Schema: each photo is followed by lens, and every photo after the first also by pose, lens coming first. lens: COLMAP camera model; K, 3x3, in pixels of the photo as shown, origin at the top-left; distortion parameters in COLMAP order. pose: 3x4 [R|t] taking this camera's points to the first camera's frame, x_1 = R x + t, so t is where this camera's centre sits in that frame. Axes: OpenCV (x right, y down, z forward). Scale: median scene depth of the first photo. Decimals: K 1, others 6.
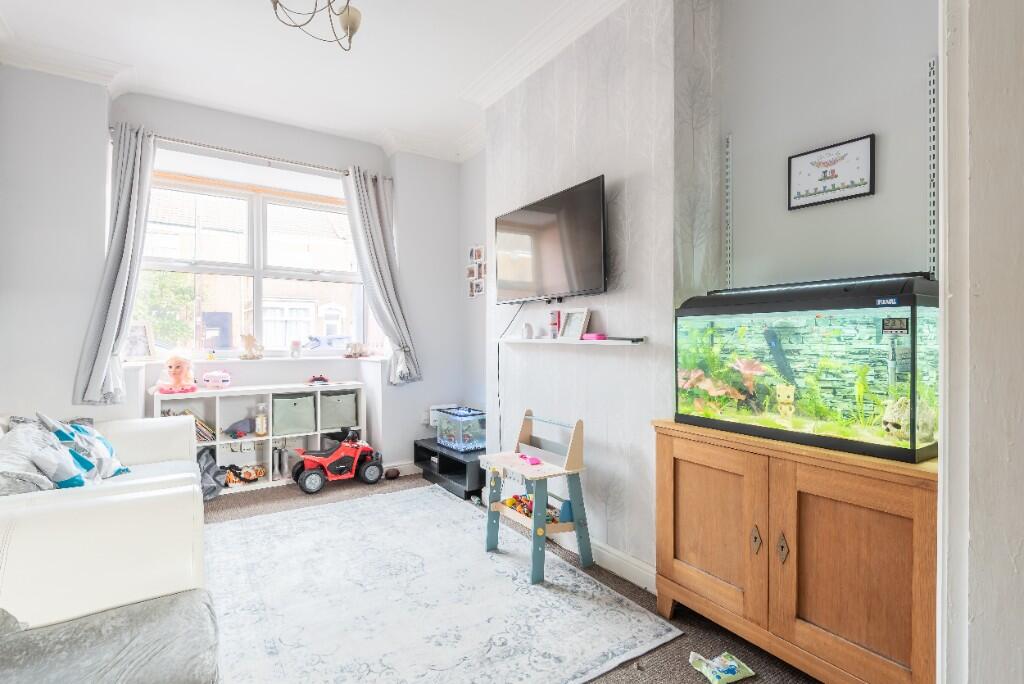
lens RADIAL K [[491.4, 0, 512.0], [0, 491.4, 342.0], [0, 0, 1]] dist [0.024601, -0.023017]
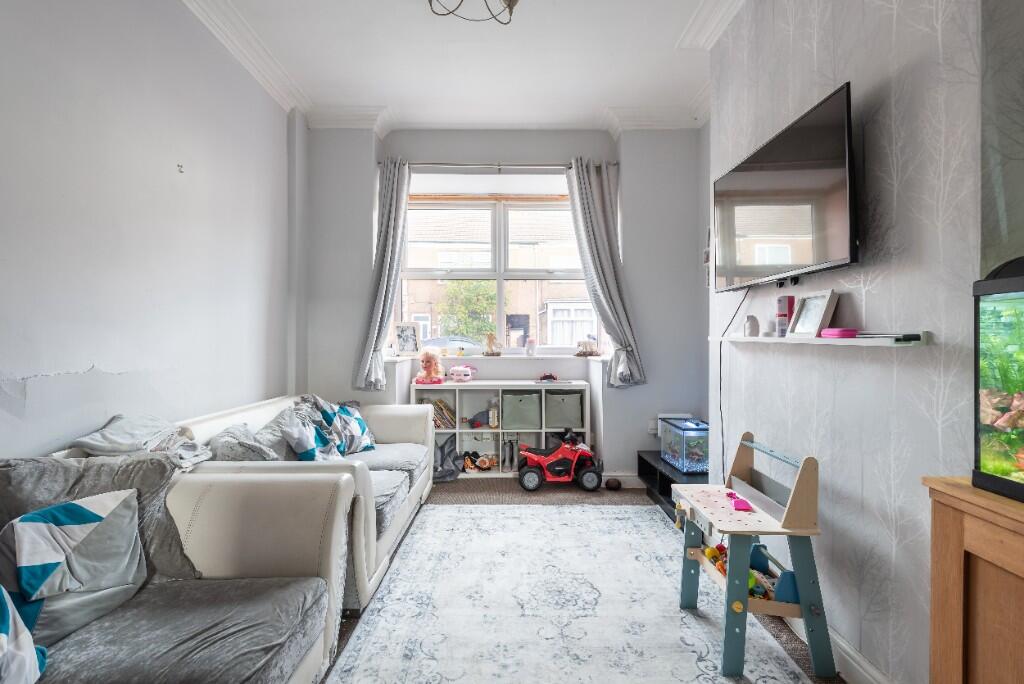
lens RADIAL K [[491.4, 0, 512.0], [0, 491.4, 342.0], [0, 0, 1]] dist [0.024601, -0.023017]
pose [[0.839542, 0.004763, -0.543274, 0.108136], [-0.003646, 0.999988, 0.003134, 0.000526], [0.543283, -0.000650, 0.839550, 0.141548]]
